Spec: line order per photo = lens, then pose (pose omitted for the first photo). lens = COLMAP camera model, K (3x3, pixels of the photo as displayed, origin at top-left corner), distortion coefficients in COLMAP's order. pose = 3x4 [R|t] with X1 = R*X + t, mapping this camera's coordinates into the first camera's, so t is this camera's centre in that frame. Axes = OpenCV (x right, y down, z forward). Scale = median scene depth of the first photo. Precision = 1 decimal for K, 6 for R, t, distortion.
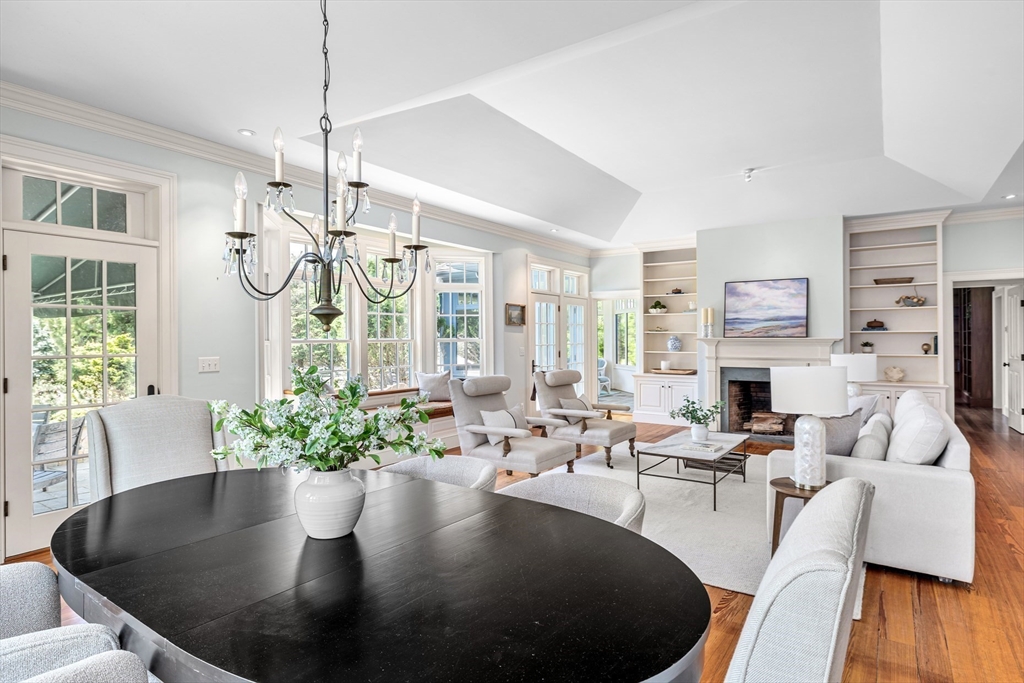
lens RADIAL K [[556.6, 0, 511.3], [0, 556.6, 337.9], [0, 0, 1]] dist [0.000296, -0.000387]
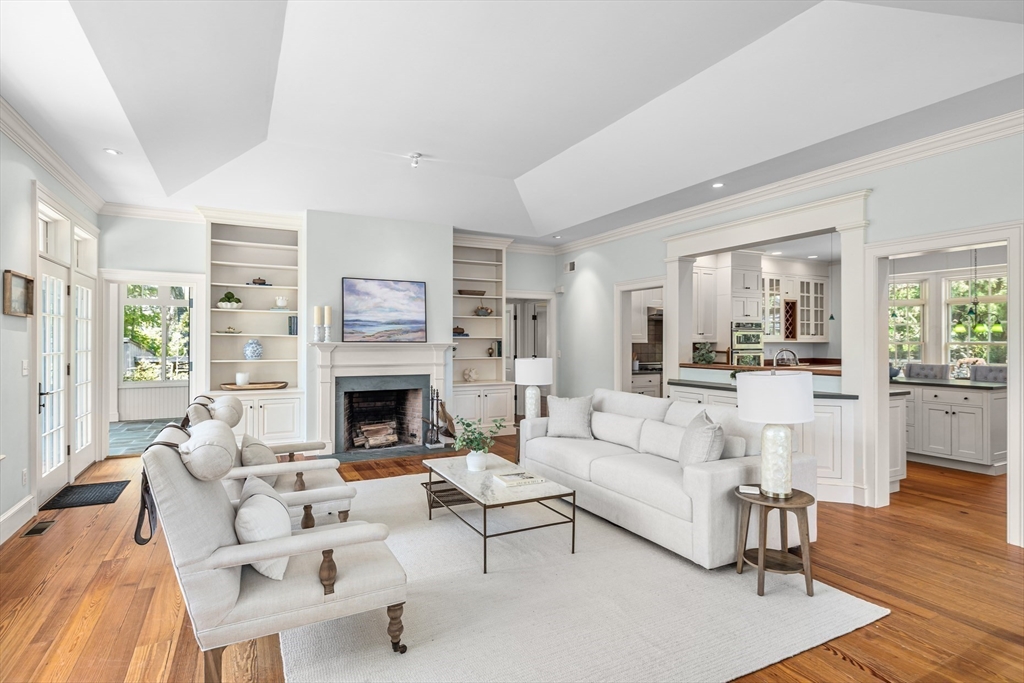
lens RADIAL K [[524.1, 0, 511.1], [0, 524.1, 339.3], [0, 0, 1]] dist [-0.002238, -0.000007]
pose [[0.473198, 0.008129, 0.880918, -0.214730], [-0.004540, 0.999967, -0.006789, -0.000569], [-0.880944, -0.000787, 0.473219, 0.421258]]
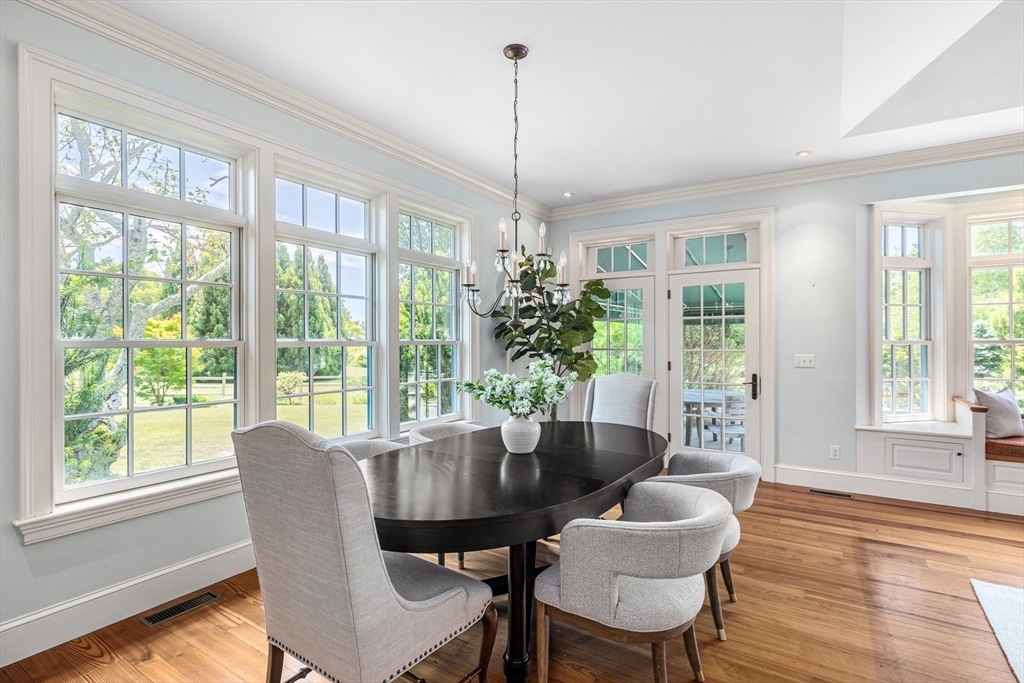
lens RADIAL K [[501.7, 0, 512.0], [0, 501.7, 341.5], [0, 0, 1]] dist [-0.000354, 0.000182]
pose [[0.029090, 0.005672, -0.999561, 0.288232], [0.002361, 0.999981, 0.005743, -0.000016], [0.999574, -0.002527, 0.029076, 0.218613]]
